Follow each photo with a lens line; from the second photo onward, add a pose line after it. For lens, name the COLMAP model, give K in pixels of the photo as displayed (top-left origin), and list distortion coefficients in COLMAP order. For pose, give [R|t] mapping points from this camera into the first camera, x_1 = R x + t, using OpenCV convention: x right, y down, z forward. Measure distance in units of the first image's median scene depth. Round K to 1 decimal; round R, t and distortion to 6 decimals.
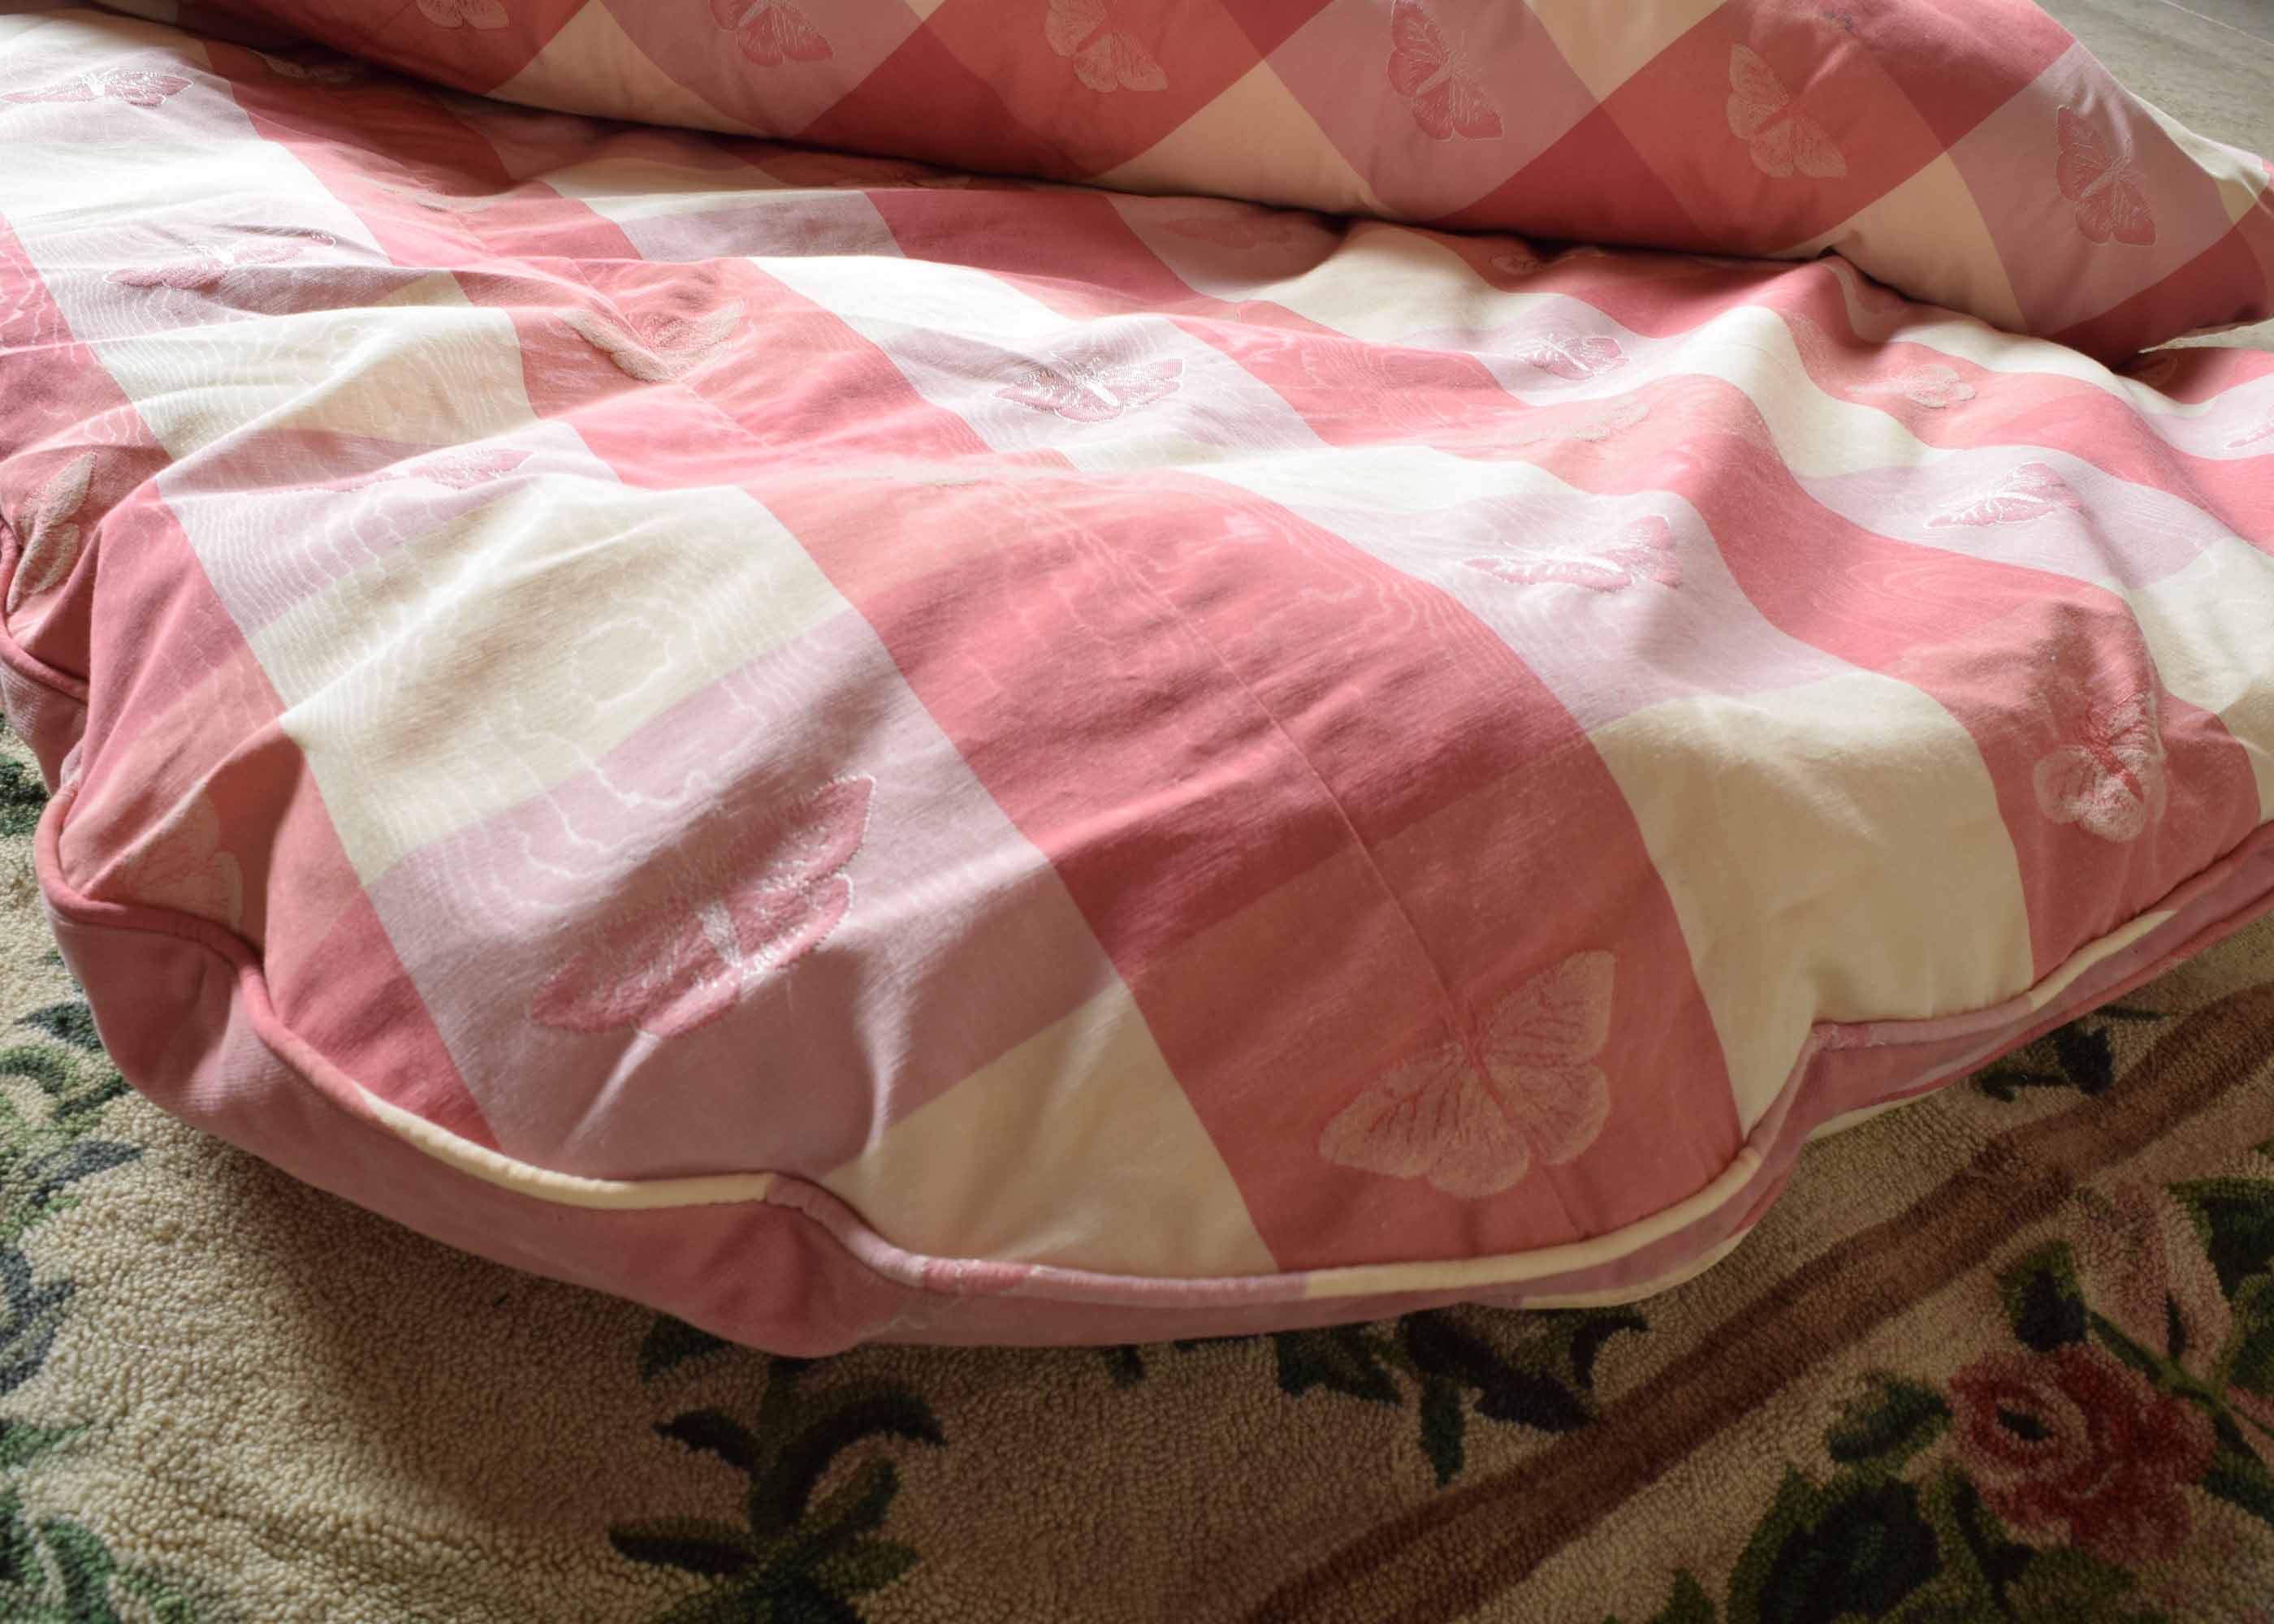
lens RADIAL K [[1911.5, 0, 1137.0], [0, 1911.5, 812.0], [0, 0, 1]] dist [-0.079696, -0.004084]
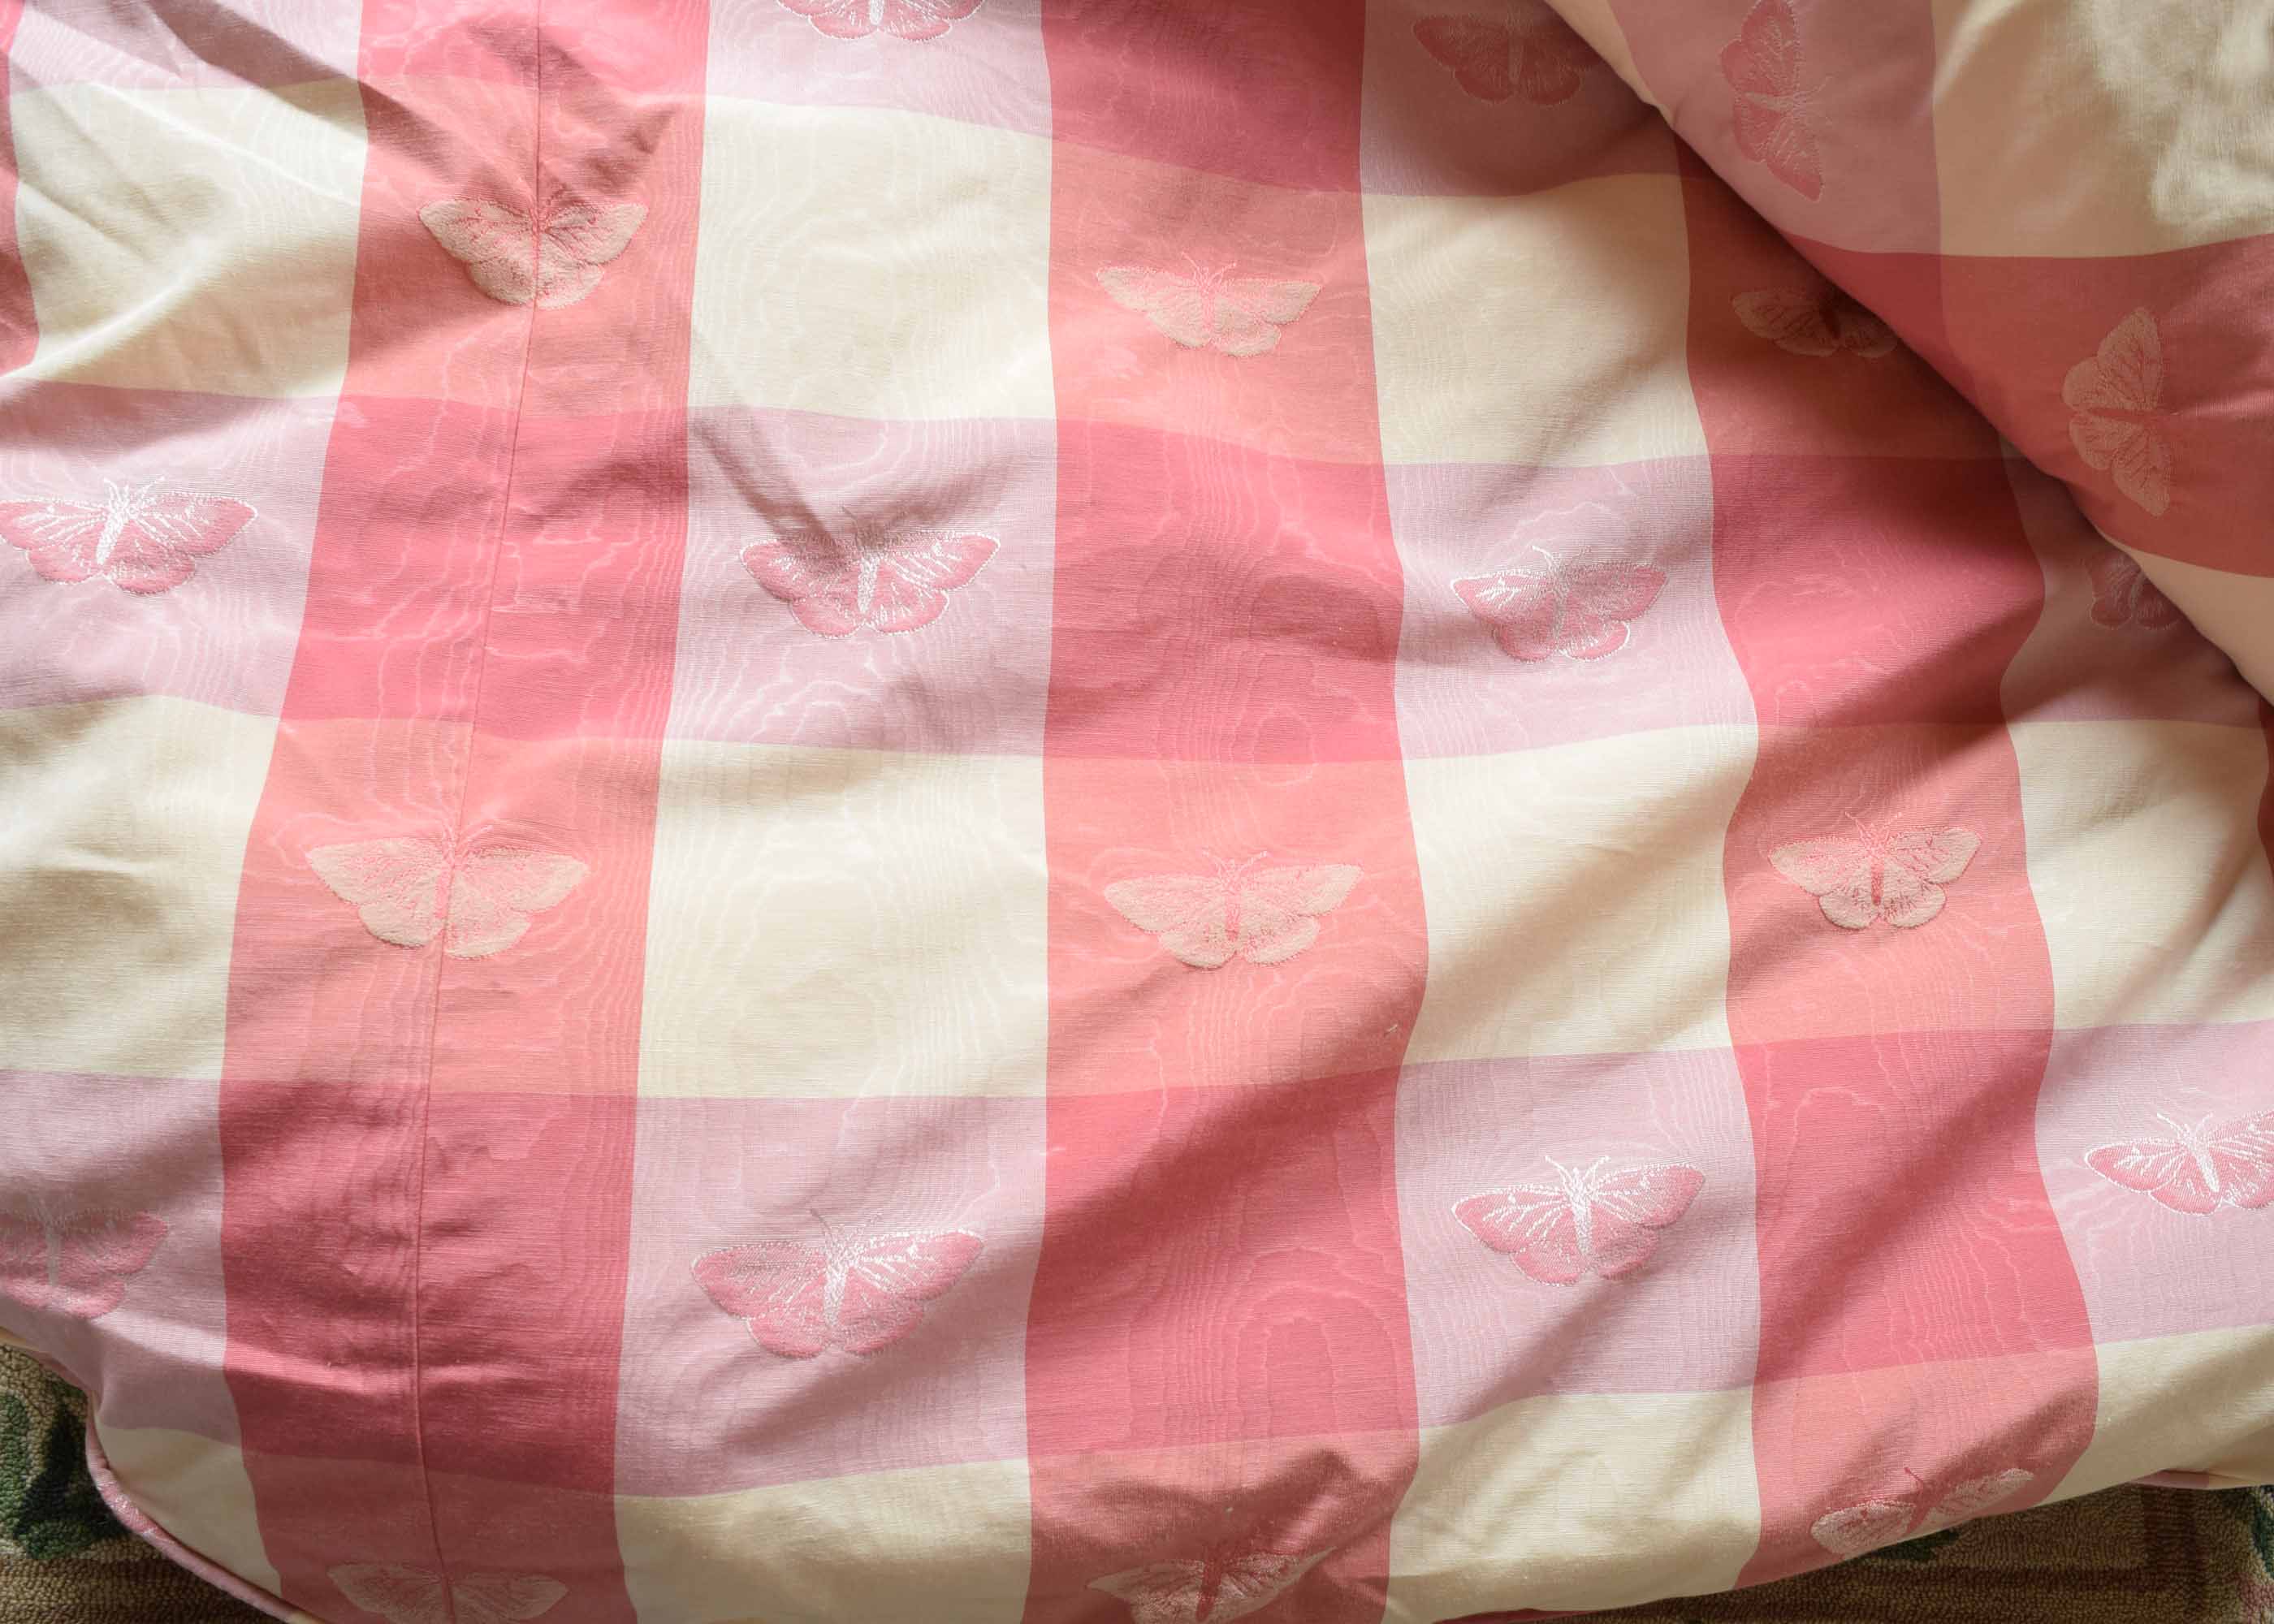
lens RADIAL K [[1911.5, 0, 1137.0], [0, 1911.5, 812.0], [0, 0, 1]] dist [-0.079696, -0.004084]
pose [[0.819009, 0.569624, -0.068948, 0.288997], [-0.359844, 0.603512, 0.711538, -1.132175], [0.446920, -0.557945, 0.699257, 0.424772]]
